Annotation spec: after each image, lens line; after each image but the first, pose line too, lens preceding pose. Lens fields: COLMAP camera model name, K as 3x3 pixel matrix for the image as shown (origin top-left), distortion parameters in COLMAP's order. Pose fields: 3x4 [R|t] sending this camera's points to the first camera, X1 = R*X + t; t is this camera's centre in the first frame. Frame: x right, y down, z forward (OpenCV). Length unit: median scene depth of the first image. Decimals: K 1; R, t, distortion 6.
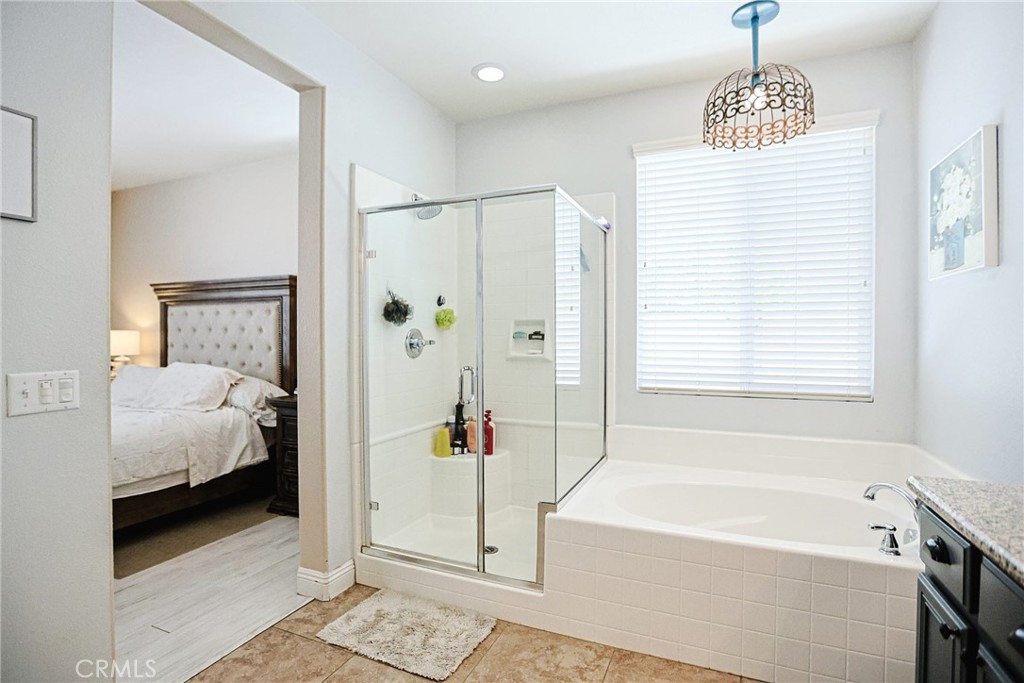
lens RADIAL K [[501.6, 0, 517.2], [0, 501.6, 340.3], [0, 0, 1]] dist [-0.038801, 0.002381]
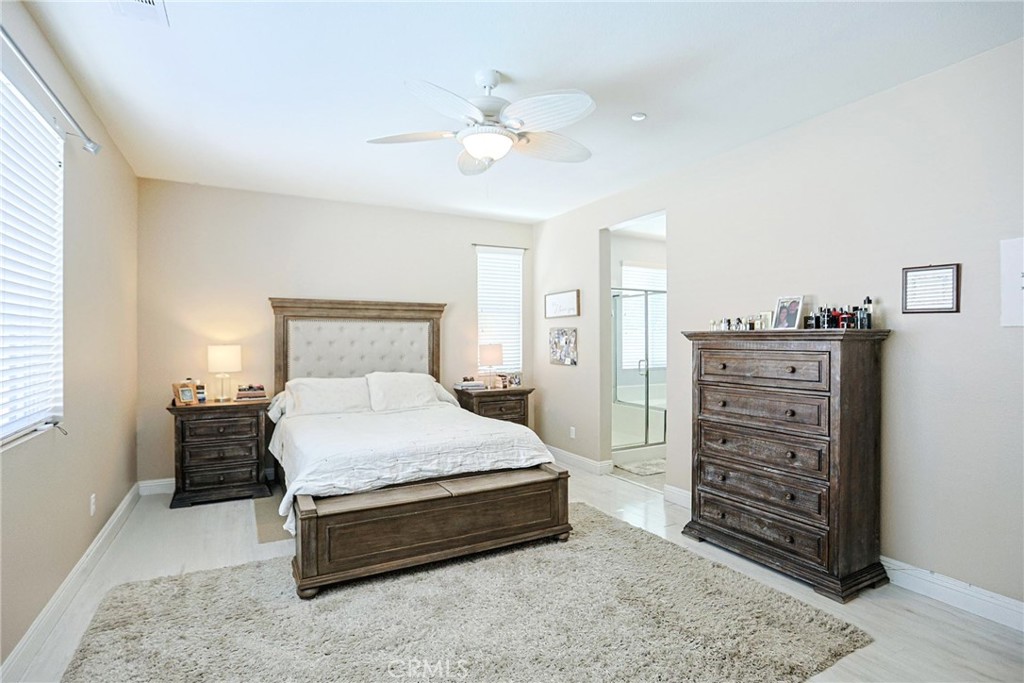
lens RADIAL K [[501.6, 0, 517.2], [0, 501.6, 340.3], [0, 0, 1]] dist [-0.038801, 0.002381]
pose [[0.620094, -0.003475, 0.784520, -1.234114], [0.004694, 0.999989, 0.000719, -0.026993], [-0.784514, 0.003237, 0.620103, -0.011630]]
